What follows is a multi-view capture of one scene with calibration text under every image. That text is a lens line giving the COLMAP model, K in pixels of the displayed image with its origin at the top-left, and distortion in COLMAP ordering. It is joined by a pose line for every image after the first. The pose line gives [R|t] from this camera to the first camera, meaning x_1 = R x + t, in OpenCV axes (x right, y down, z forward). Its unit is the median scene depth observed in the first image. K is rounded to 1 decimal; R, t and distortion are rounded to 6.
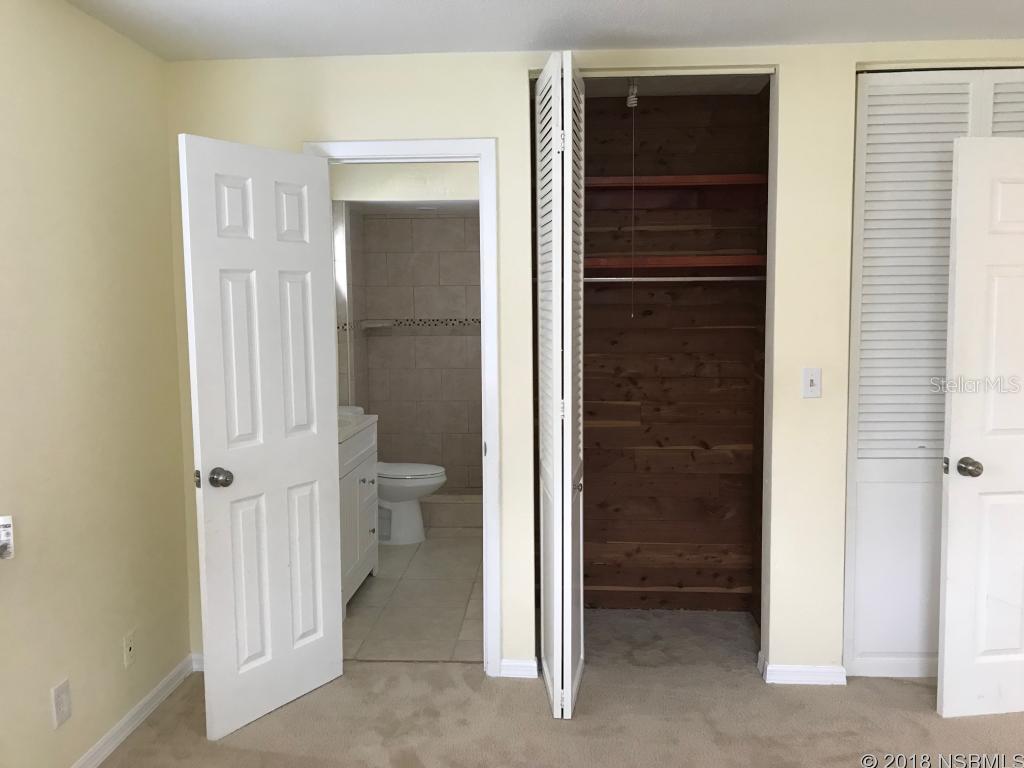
lens RADIAL K [[833.3, 0, 517.9], [0, 833.3, 380.9], [0, 0, 1]] dist [0.032648, -0.051621]
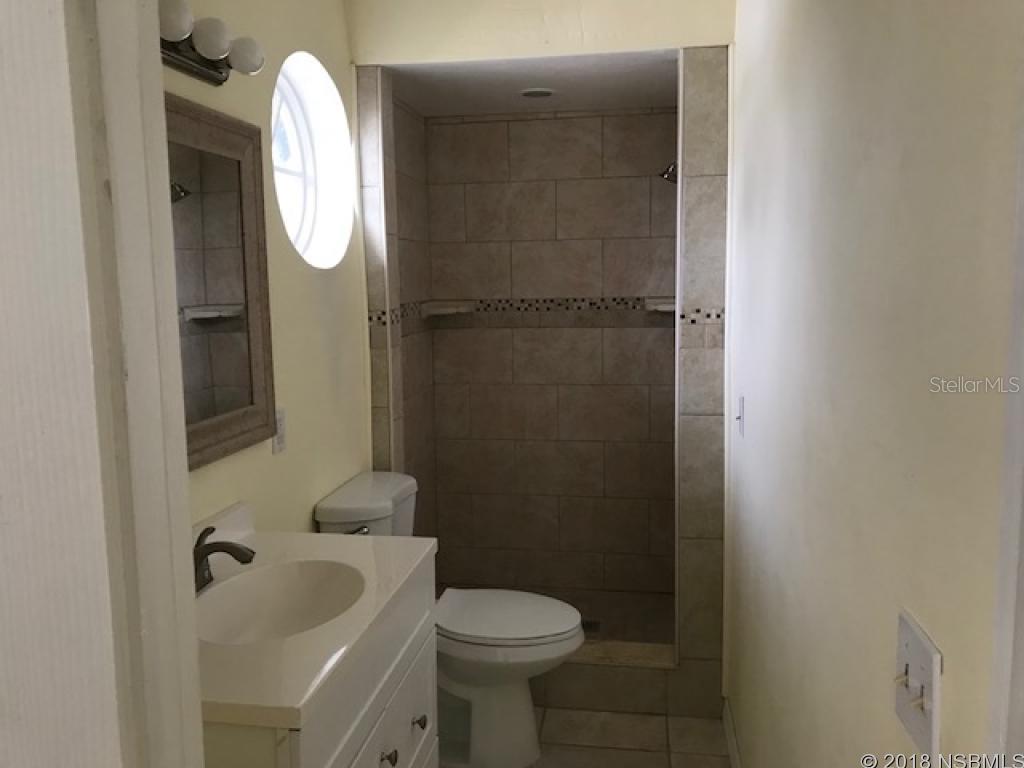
lens RADIAL K [[833.3, 0, 507.7], [0, 833.3, 386.4], [0, 0, 1]] dist [0.032648, -0.051621]
pose [[0.993894, 0.007843, -0.110060, -0.102537], [-0.003439, 0.999188, 0.040143, -0.059714], [0.110286, -0.039519, 0.993114, 0.688072]]
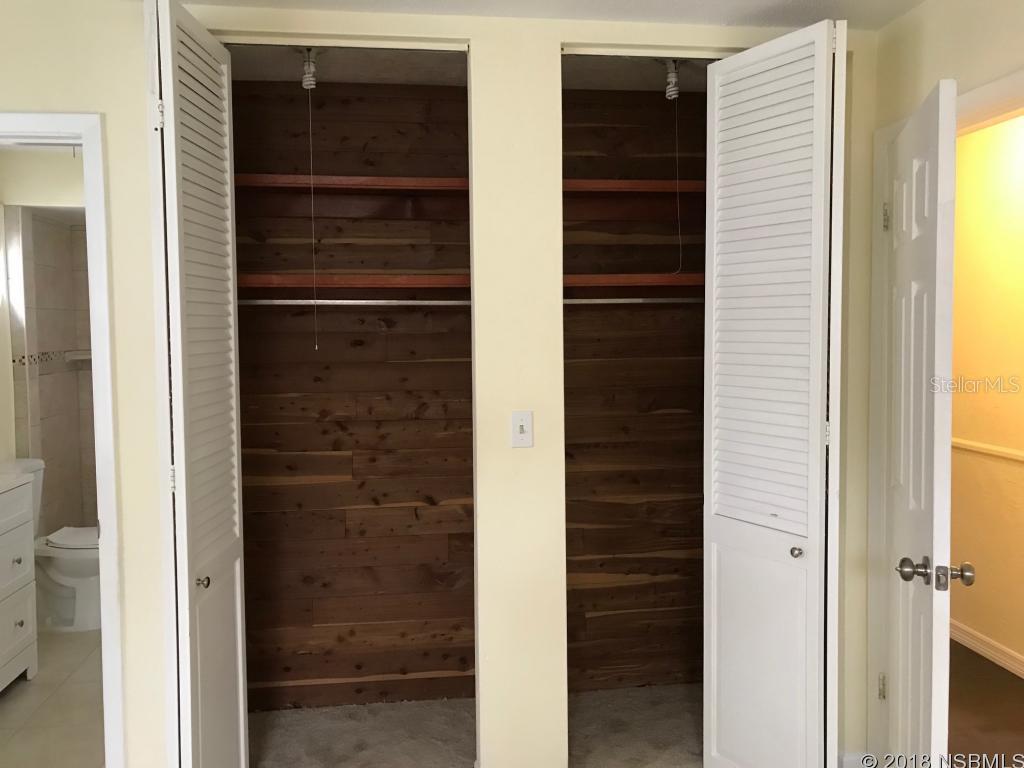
lens RADIAL K [[833.3, 0, 521.7], [0, 833.3, 382.7], [0, 0, 1]] dist [0.032648, -0.051621]
pose [[0.981893, -0.014510, 0.188881, 0.156819], [0.019520, 0.999504, -0.024693, -0.018699], [-0.188429, 0.027933, 0.981689, 0.156607]]
